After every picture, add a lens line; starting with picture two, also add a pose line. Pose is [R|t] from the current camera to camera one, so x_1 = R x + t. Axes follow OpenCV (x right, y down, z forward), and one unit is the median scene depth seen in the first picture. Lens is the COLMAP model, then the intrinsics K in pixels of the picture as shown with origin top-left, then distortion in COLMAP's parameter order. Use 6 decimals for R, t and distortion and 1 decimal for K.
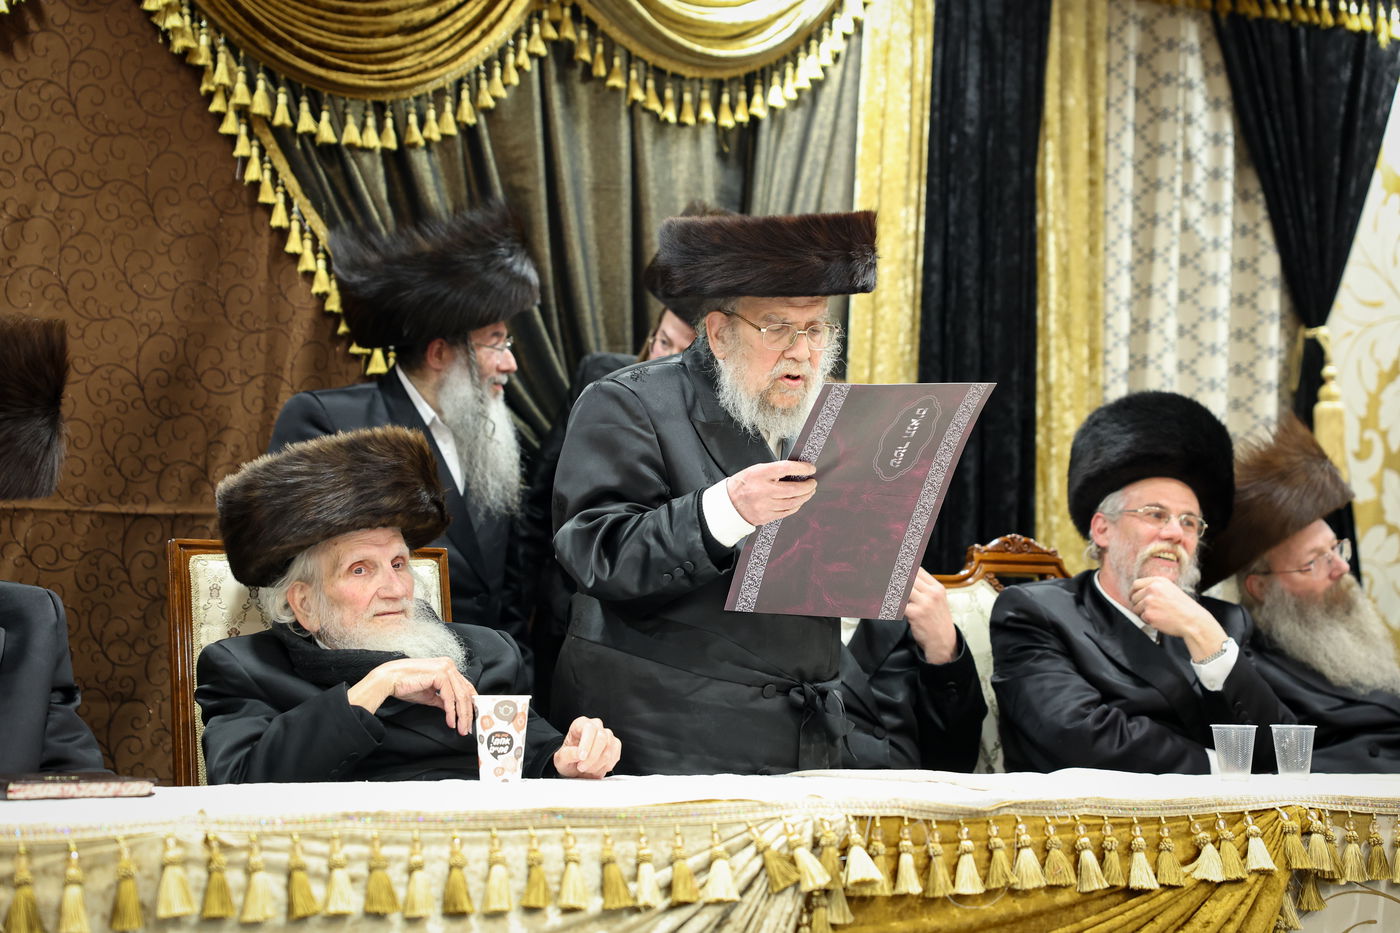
lens RADIAL K [[2607.4, 0, 644.2], [0, 2607.4, 512.9], [0, 0, 1]] dist [0.202322, 0.000000]
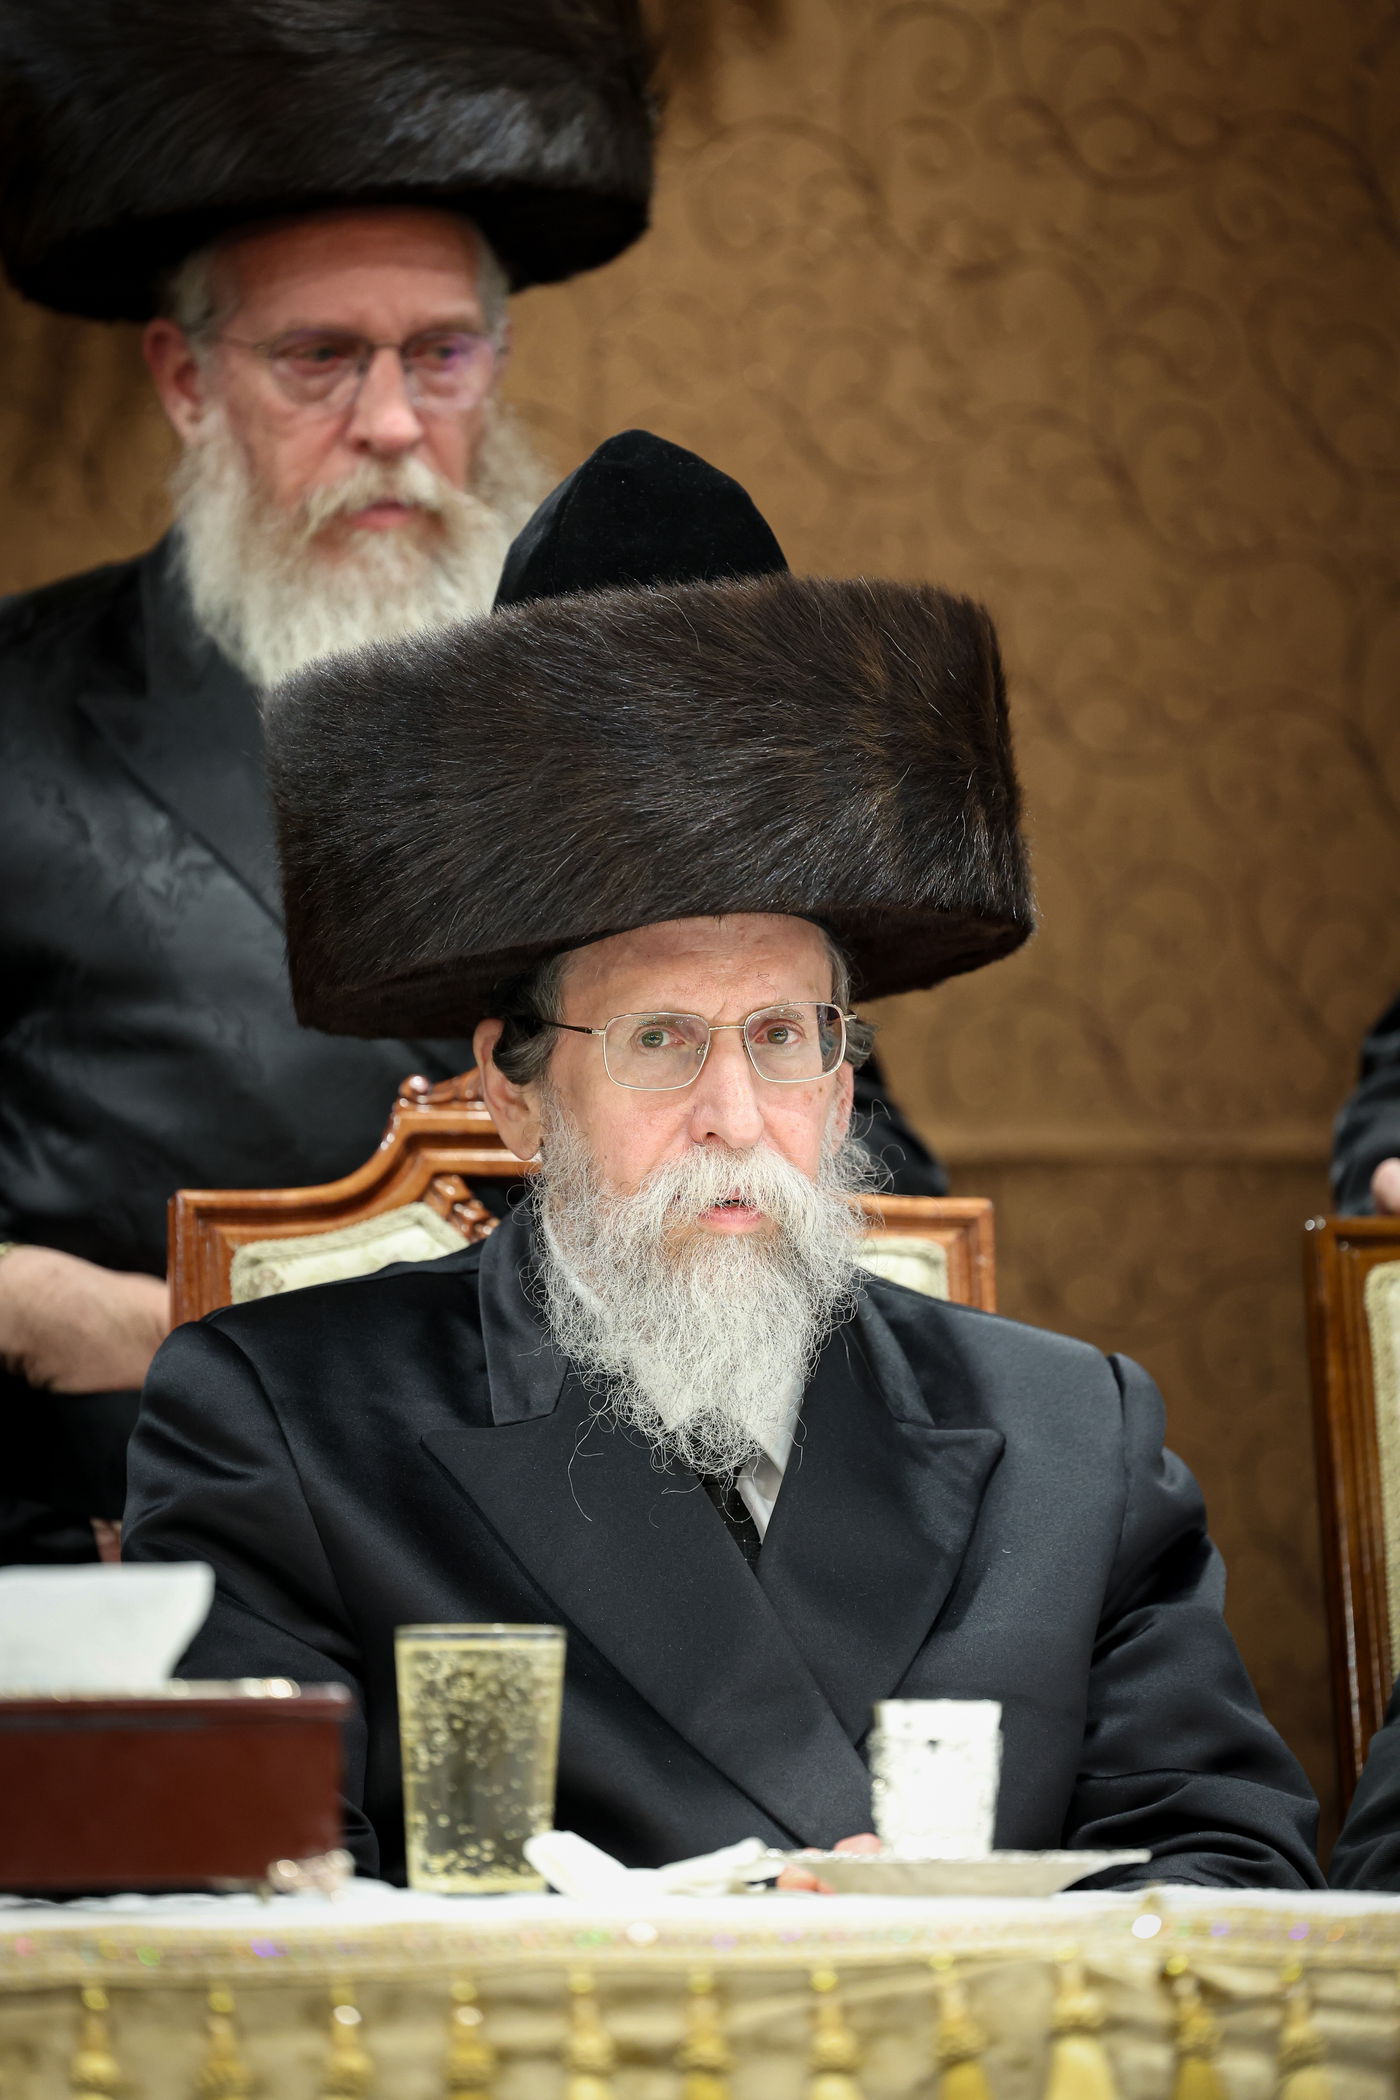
lens RADIAL K [[10981.1, 0, 702.2], [0, 10981.1, 1048.7], [0, 0, 1]] dist [1.946739, 0.000000]
pose [[0.950444, -0.036397, -0.308756, 0.281615], [0.032817, 0.999320, -0.016783, 0.013489], [0.309157, 0.005819, 0.950993, -0.586113]]
